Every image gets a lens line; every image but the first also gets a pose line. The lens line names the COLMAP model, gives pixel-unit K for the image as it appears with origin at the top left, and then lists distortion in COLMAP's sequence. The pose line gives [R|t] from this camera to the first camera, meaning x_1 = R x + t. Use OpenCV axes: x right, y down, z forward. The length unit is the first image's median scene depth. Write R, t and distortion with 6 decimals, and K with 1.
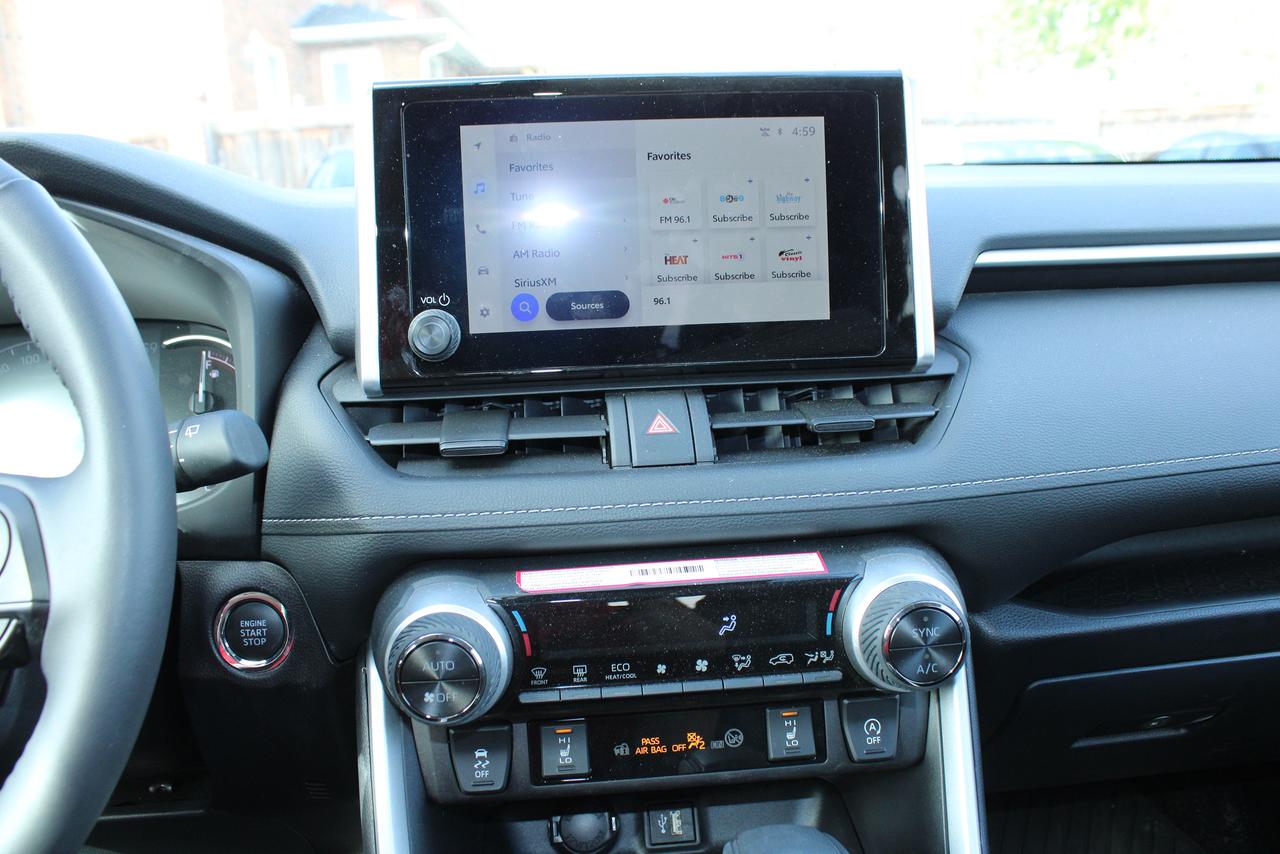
lens RADIAL K [[1071.7, 0, 640.0], [0, 1071.7, 427.0], [0, 0, 1]] dist [-0.177669, 0.147886]
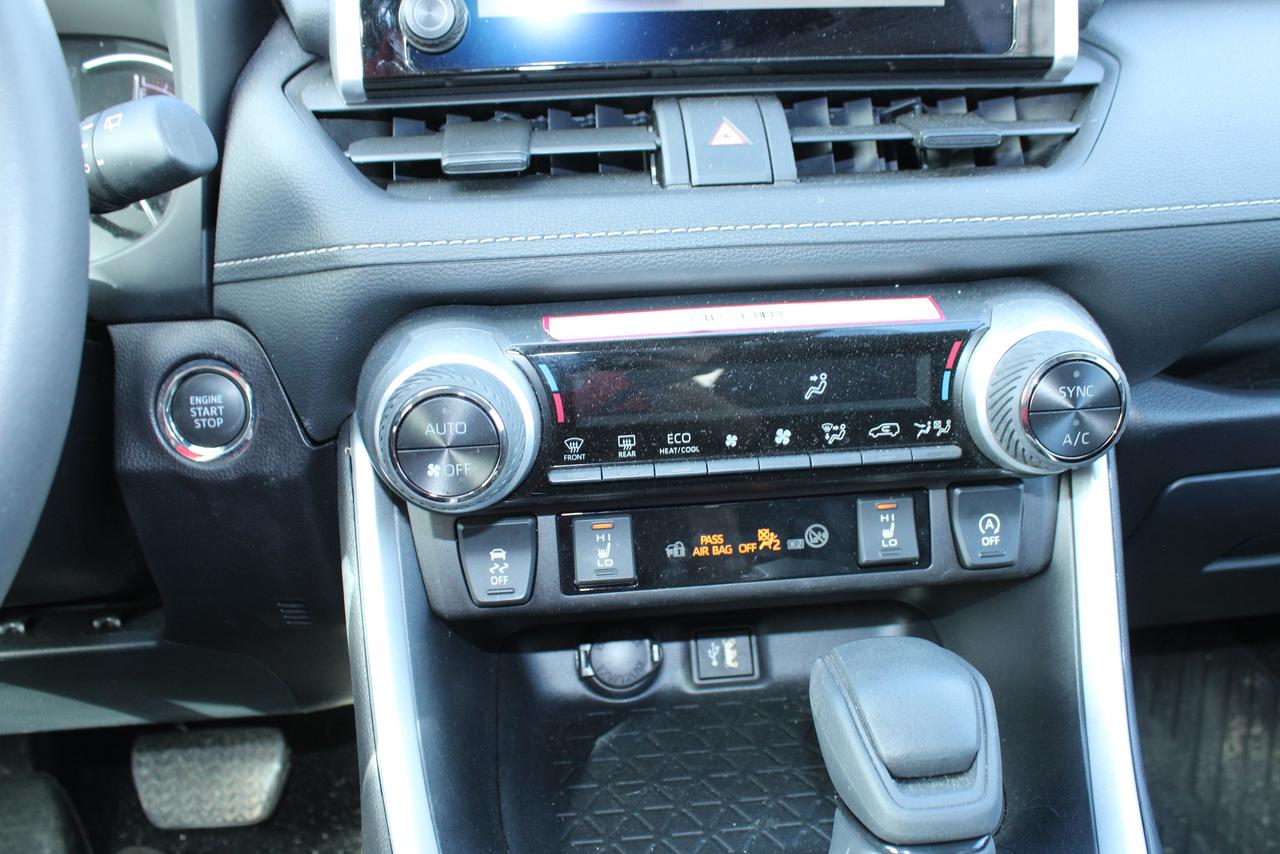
lens RADIAL K [[1177.3, 0, 640.0], [0, 1177.3, 427.0], [0, 0, 1]] dist [-0.172115, 0.192992]
pose [[0.999994, 0.001866, -0.002856, -0.041337], [-0.001465, 0.990935, 0.134335, 0.095575], [0.003081, -0.134330, 0.990932, 0.138693]]
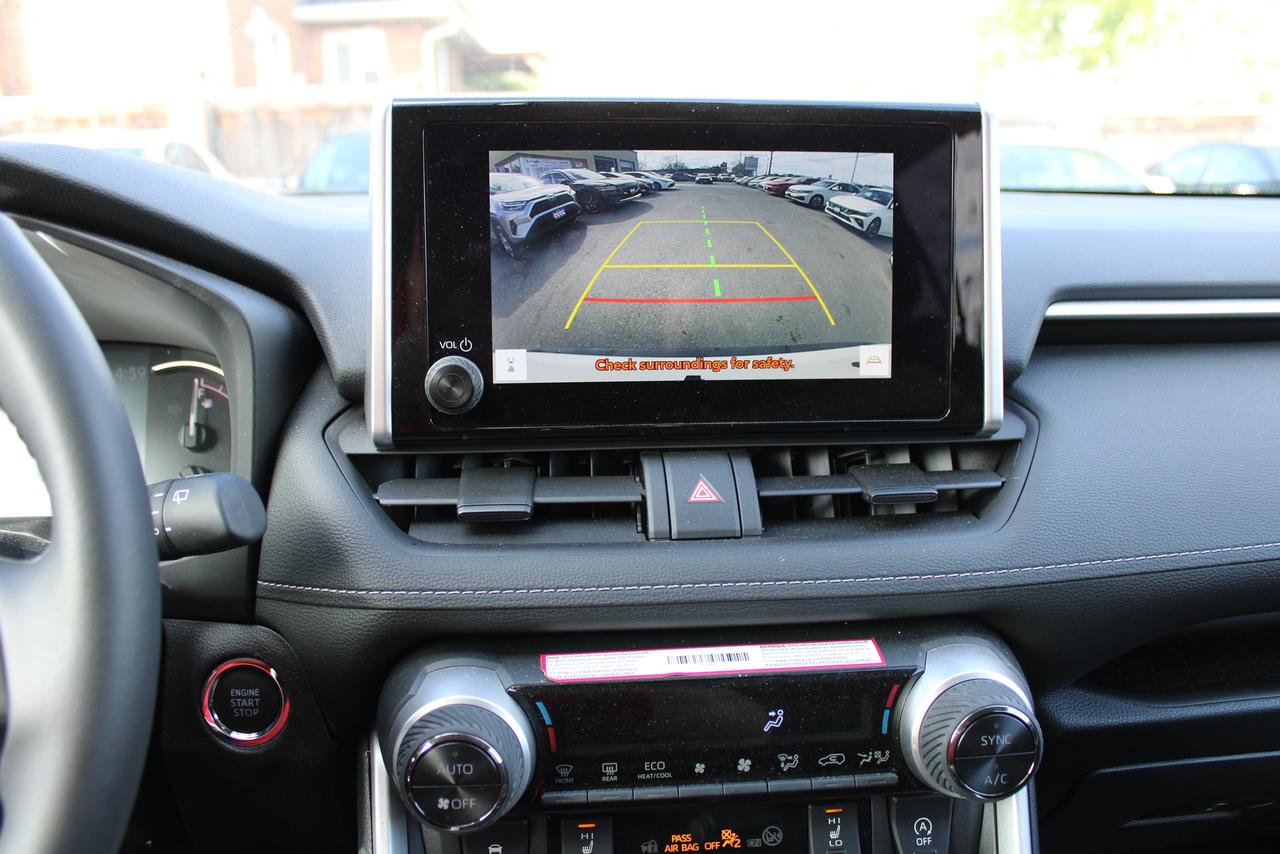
lens RADIAL K [[1068.0, 0, 640.0], [0, 1068.0, 427.0], [0, 0, 1]] dist [-0.173410, 0.141970]
pose [[0.999531, 0.029404, 0.008561, -0.043714], [-0.029492, 0.999512, 0.010319, -0.065215], [-0.008254, -0.010567, 0.999910, 0.103858]]
